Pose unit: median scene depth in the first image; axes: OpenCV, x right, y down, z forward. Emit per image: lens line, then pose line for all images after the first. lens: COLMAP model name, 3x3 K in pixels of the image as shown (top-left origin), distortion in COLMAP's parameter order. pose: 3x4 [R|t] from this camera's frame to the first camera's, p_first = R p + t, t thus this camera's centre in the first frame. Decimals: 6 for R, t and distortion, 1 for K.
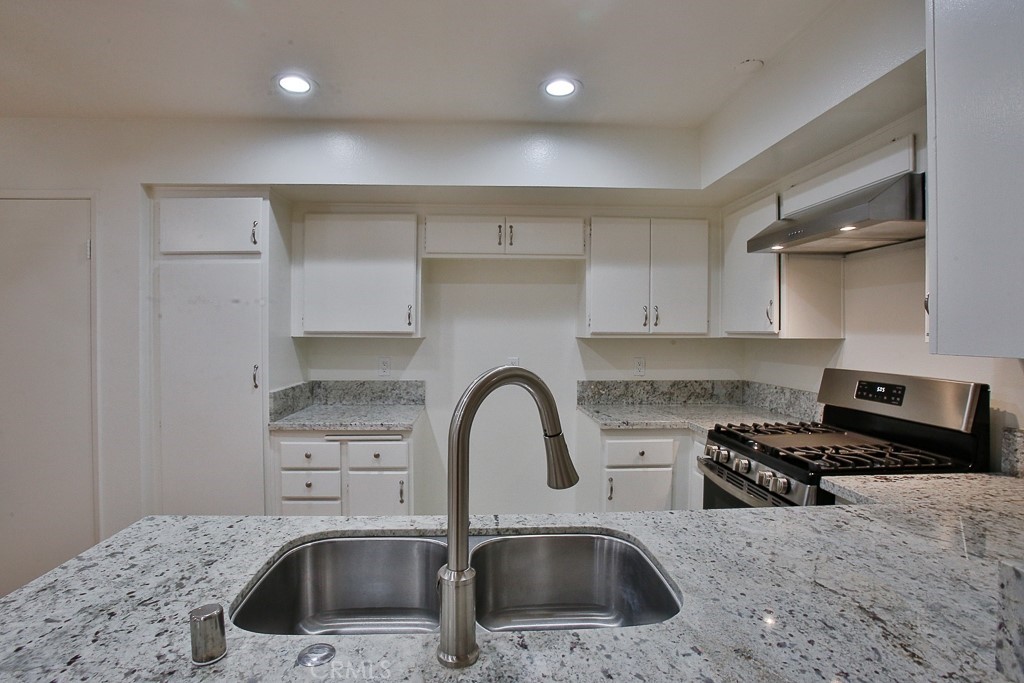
lens RADIAL K [[508.5, 0, 497.8], [0, 508.5, 335.2], [0, 0, 1]] dist [-0.076940, 0.031832]
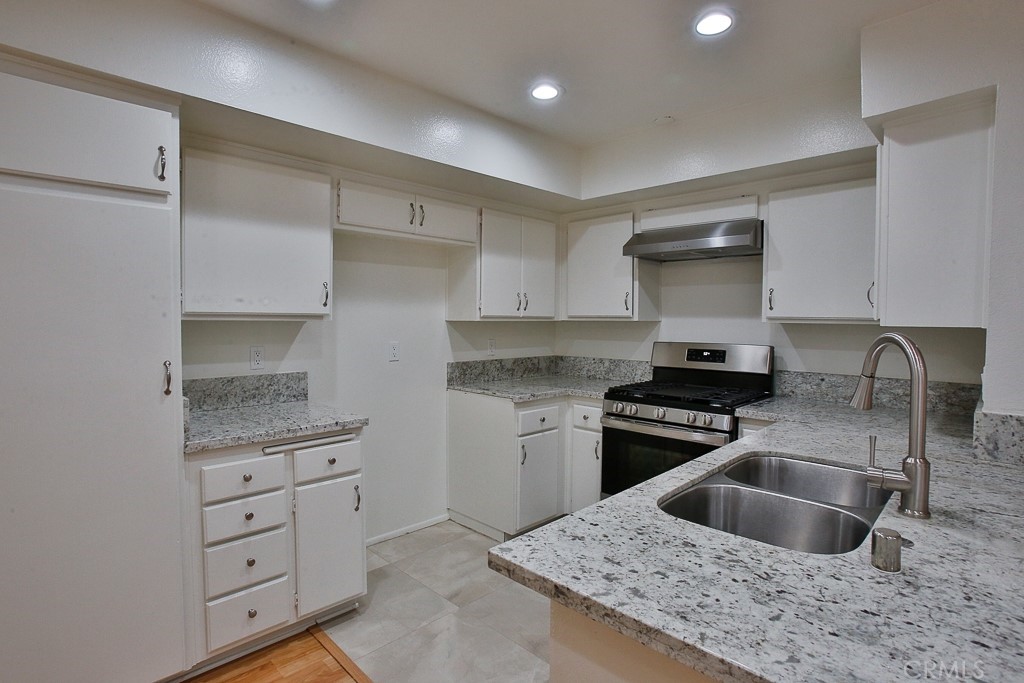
lens RADIAL K [[508.5, 0, 497.8], [0, 508.5, 335.2], [0, 0, 1]] dist [-0.076940, 0.031832]
pose [[0.749841, -0.018621, 0.661356, -0.561488], [0.001456, 0.999648, 0.026494, 0.007877], [-0.661616, -0.018903, 0.749604, 0.192695]]
